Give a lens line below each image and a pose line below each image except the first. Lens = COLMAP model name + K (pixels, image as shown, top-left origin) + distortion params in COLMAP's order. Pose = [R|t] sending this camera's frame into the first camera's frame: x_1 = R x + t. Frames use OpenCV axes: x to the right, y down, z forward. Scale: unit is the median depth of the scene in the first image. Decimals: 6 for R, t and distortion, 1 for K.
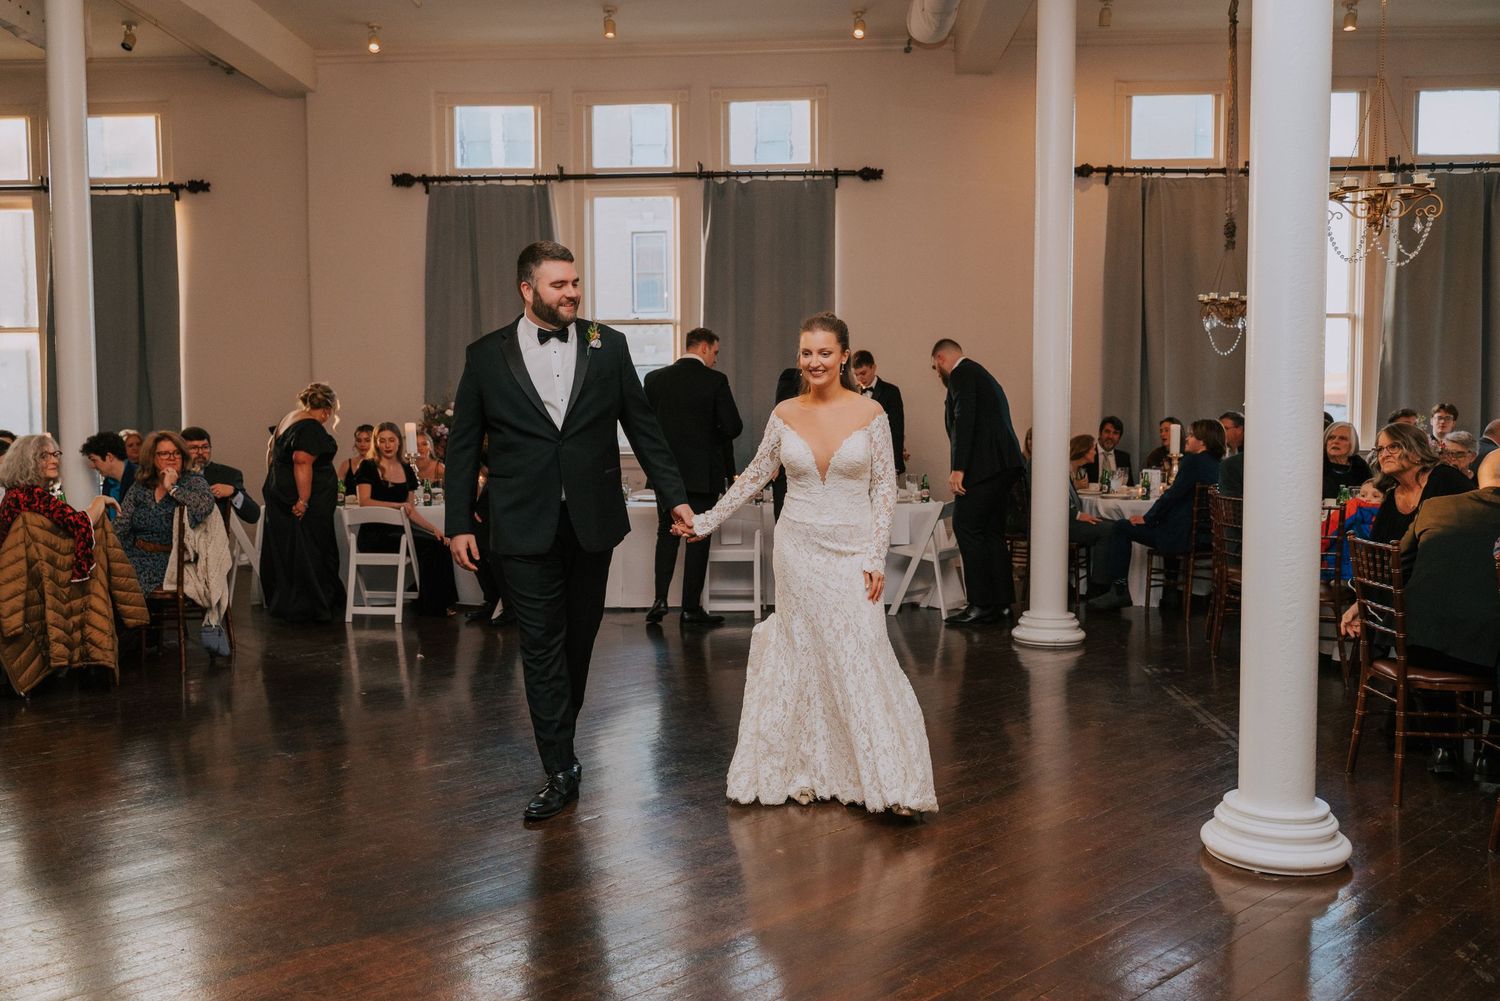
lens RADIAL K [[1272.2, 0, 750.0], [0, 1272.2, 500.5], [0, 0, 1]] dist [-0.035379, -0.003588]
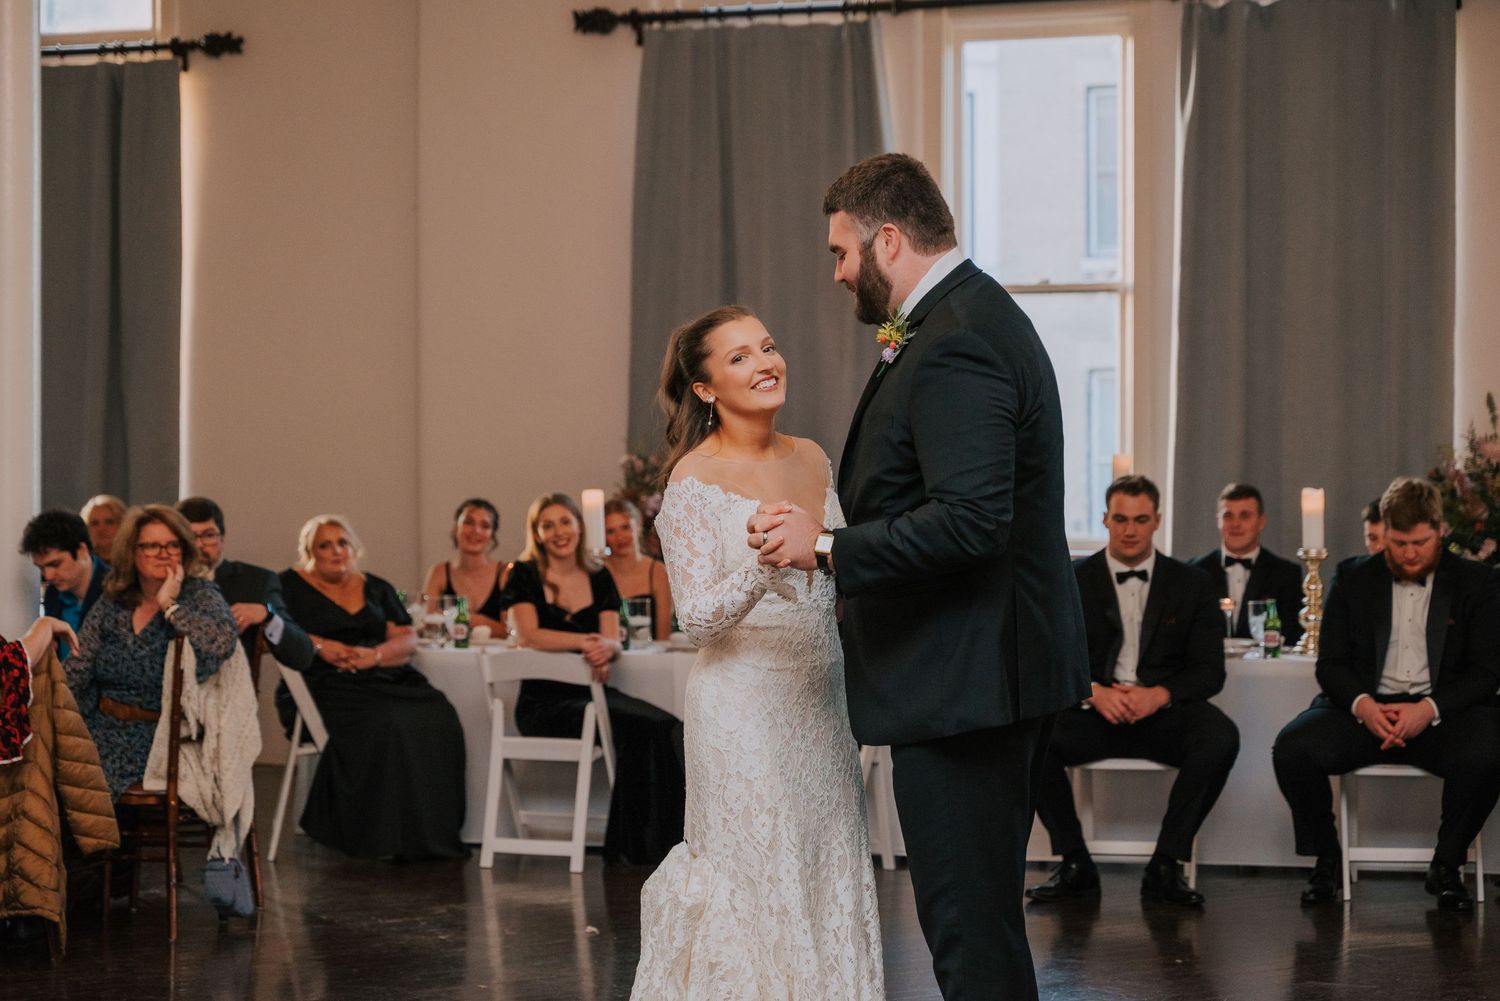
lens RADIAL K [[2835.6, 0, 750.0], [0, 2835.6, 500.5], [0, 0, 1]] dist [-0.005190, -0.137137]
pose [[0.974980, 0.006571, -0.222194, 0.071810], [-0.018352, 0.998530, -0.050999, 0.002042], [0.221532, 0.053801, 0.973668, -0.161959]]
